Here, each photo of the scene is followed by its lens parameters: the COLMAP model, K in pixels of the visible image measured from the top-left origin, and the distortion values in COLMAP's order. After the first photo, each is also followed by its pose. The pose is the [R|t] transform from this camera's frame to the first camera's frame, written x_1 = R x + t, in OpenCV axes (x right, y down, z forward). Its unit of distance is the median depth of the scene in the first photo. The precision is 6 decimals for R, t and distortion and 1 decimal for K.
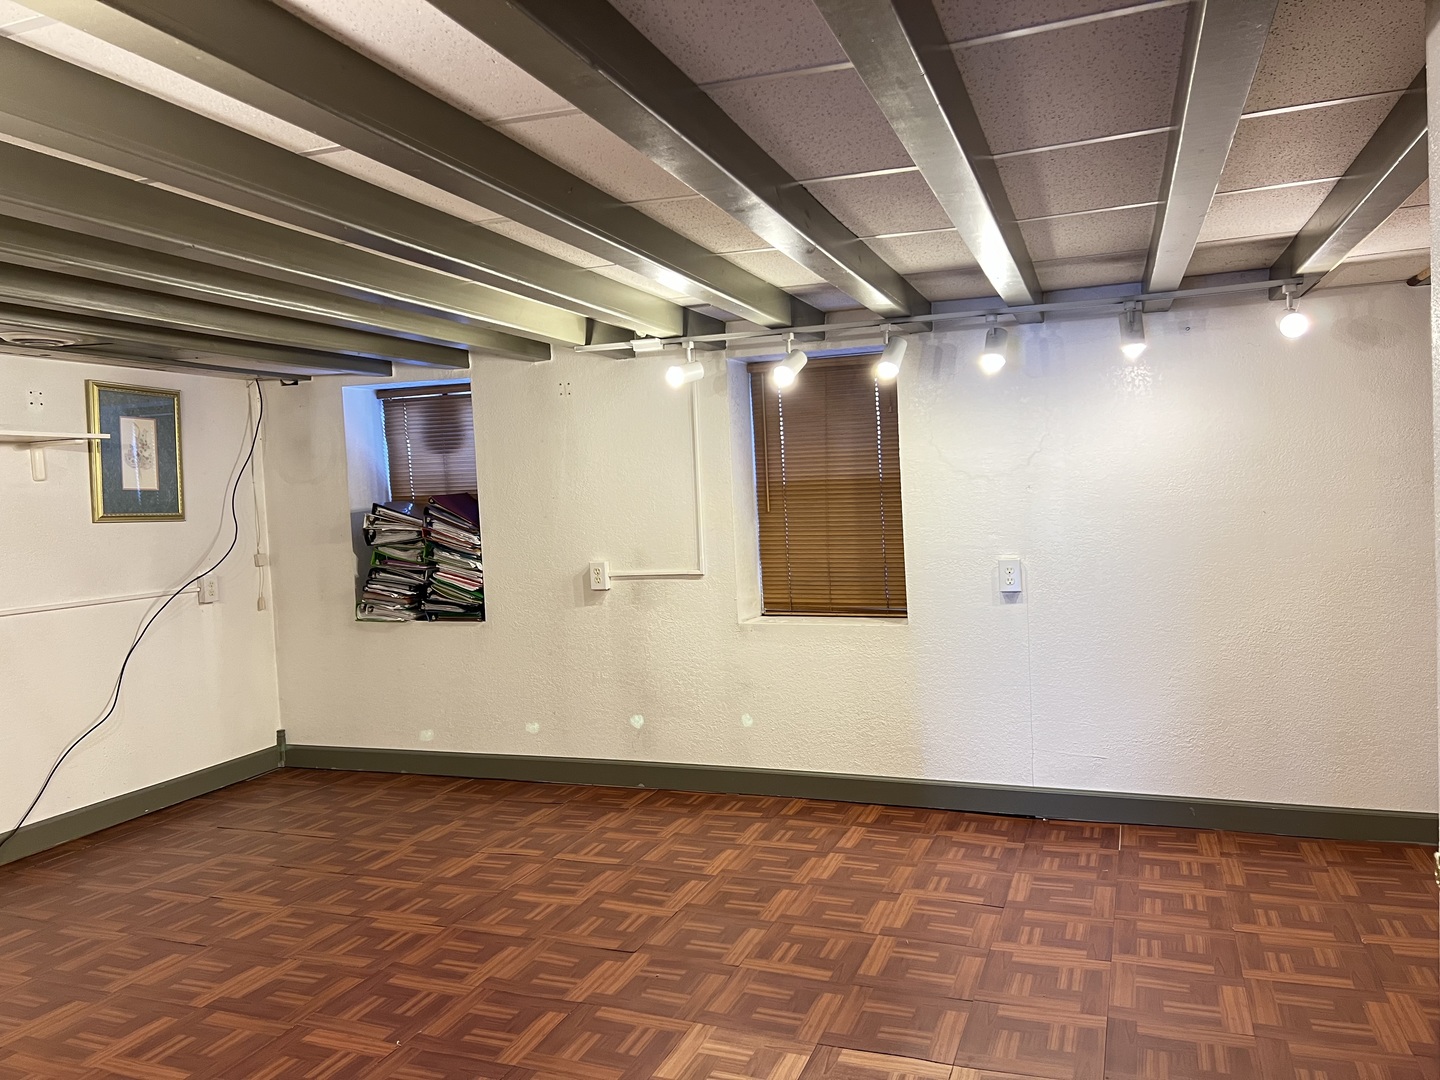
lens RADIAL K [[1080.4, 0, 715.8], [0, 1080.4, 527.9], [0, 0, 1]] dist [0.049896, -0.046548]
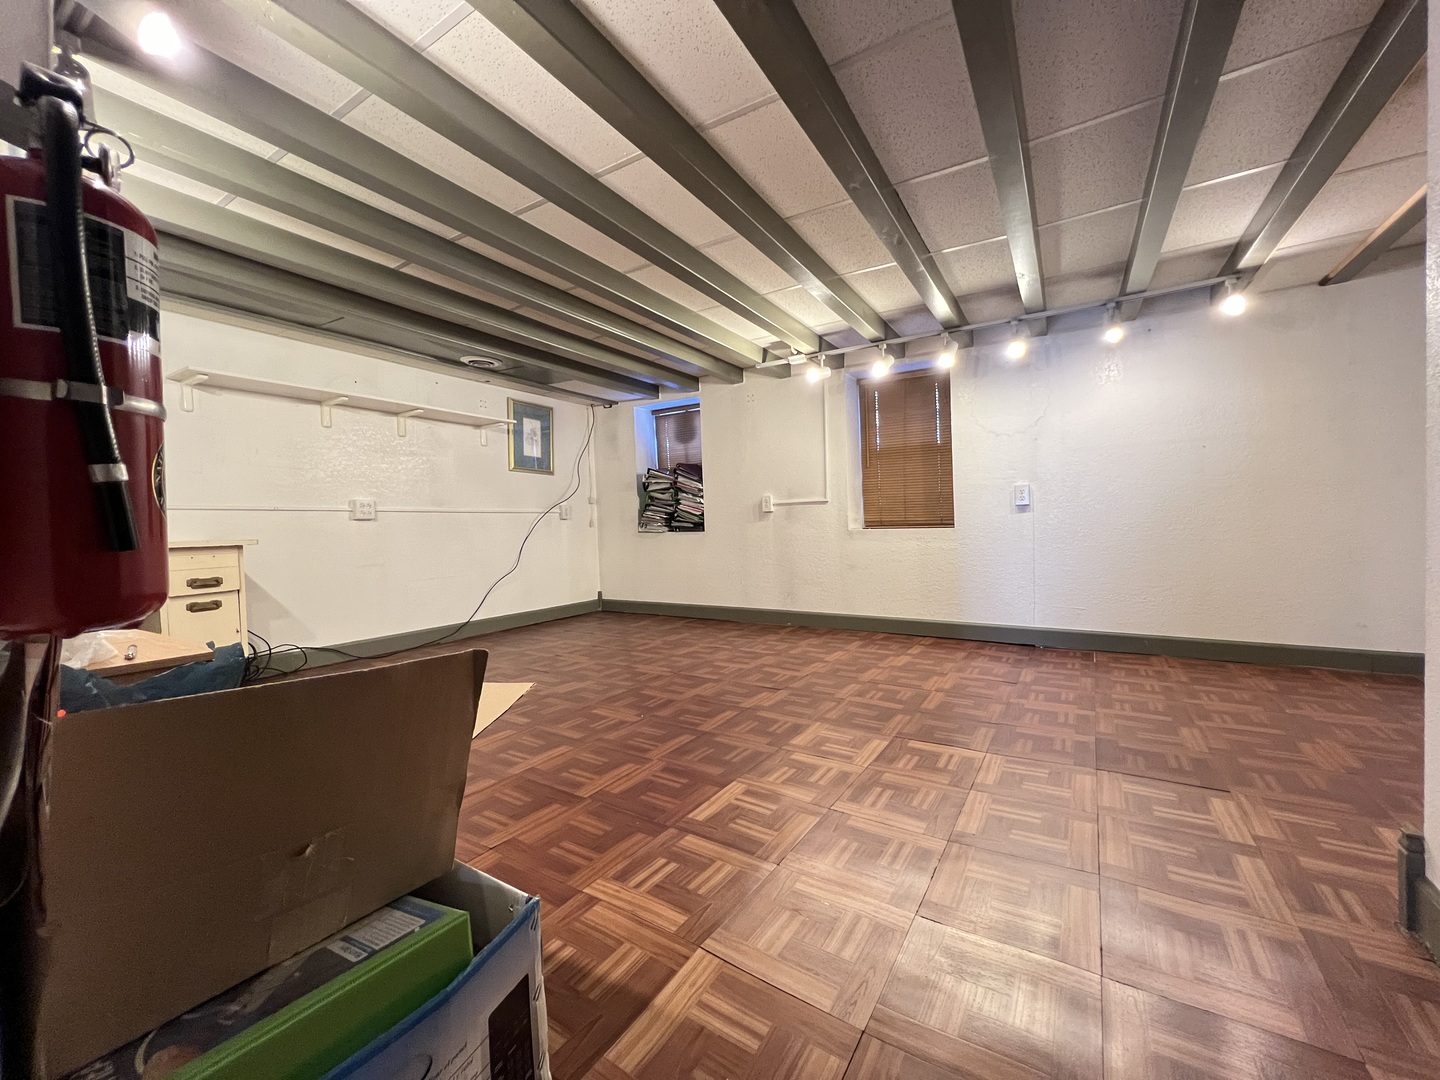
lens RADIAL K [[572.5, 0, 723.9], [0, 572.5, 539.2], [0, 0, 1]] dist [-0.002941, 0.000532]
pose [[0.980873, 0.020508, -0.193565, 0.003840], [-0.021502, 0.999764, -0.003036, 0.128182], [0.193457, 0.007140, 0.981083, 0.089506]]
